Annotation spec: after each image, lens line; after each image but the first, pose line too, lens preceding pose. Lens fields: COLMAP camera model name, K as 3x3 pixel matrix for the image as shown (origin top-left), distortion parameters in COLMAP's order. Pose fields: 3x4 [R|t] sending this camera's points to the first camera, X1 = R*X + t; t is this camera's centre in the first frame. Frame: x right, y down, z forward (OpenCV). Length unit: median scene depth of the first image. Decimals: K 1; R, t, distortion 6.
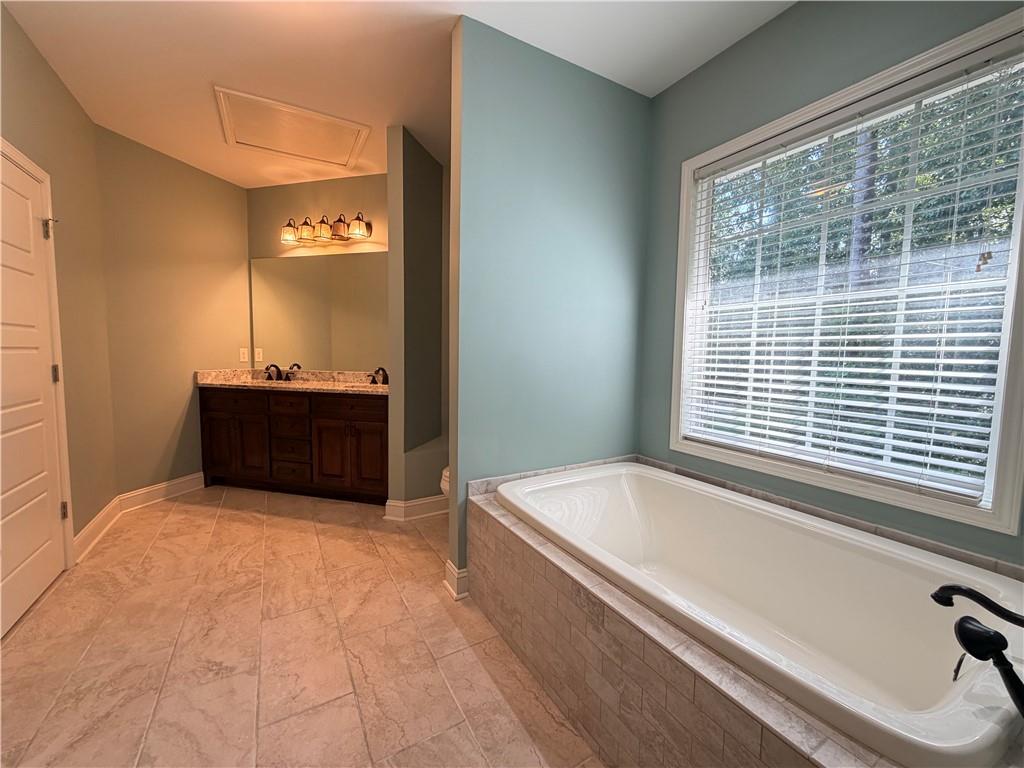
lens RADIAL K [[407.5, 0, 511.1], [0, 407.5, 384.7], [0, 0, 1]] dist [0.000285, -0.000140]
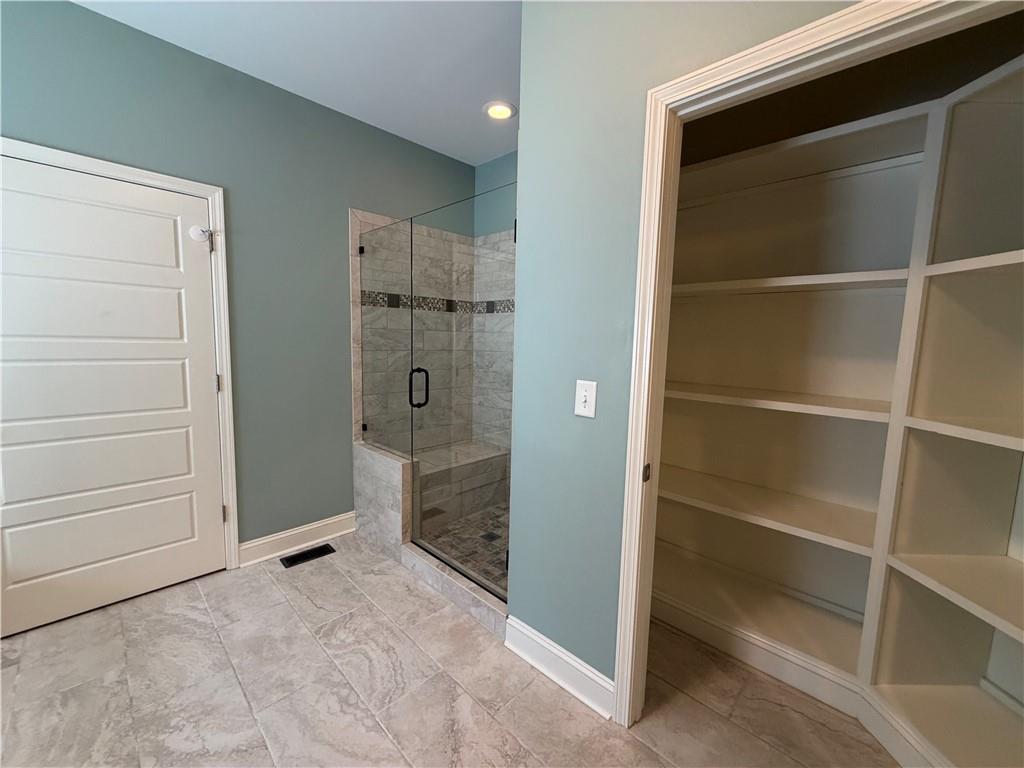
lens RADIAL K [[407.5, 0, 516.2], [0, 407.5, 381.2], [0, 0, 1]] dist [0.000285, -0.000140]
pose [[-0.957950, -0.012989, -0.286642, -0.672160], [-0.068769, 0.980253, 0.185403, -0.201004], [0.278573, 0.197319, -0.939927, 1.597885]]
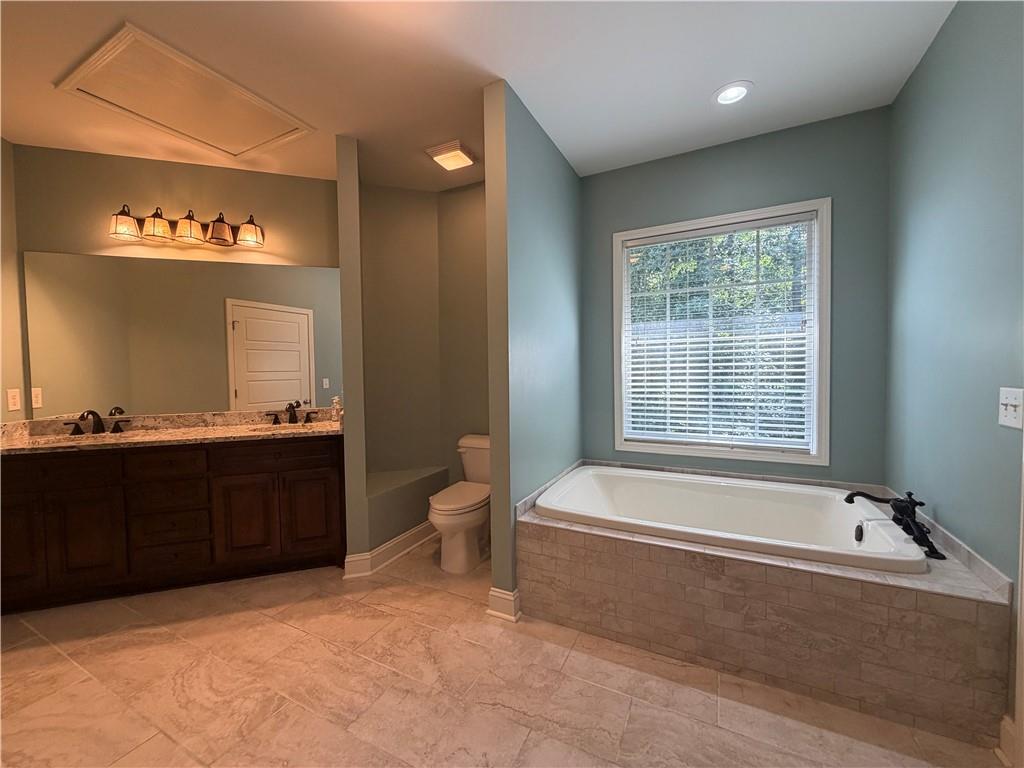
lens RADIAL K [[407.5, 0, 505.5], [0, 407.5, 383.5], [0, 0, 1]] dist [0.000285, -0.000140]
pose [[0.840320, -0.047334, 0.540020, -0.567819], [0.071721, 0.997131, -0.024204, -0.044098], [-0.537325, 0.059070, 0.841304, 0.086621]]
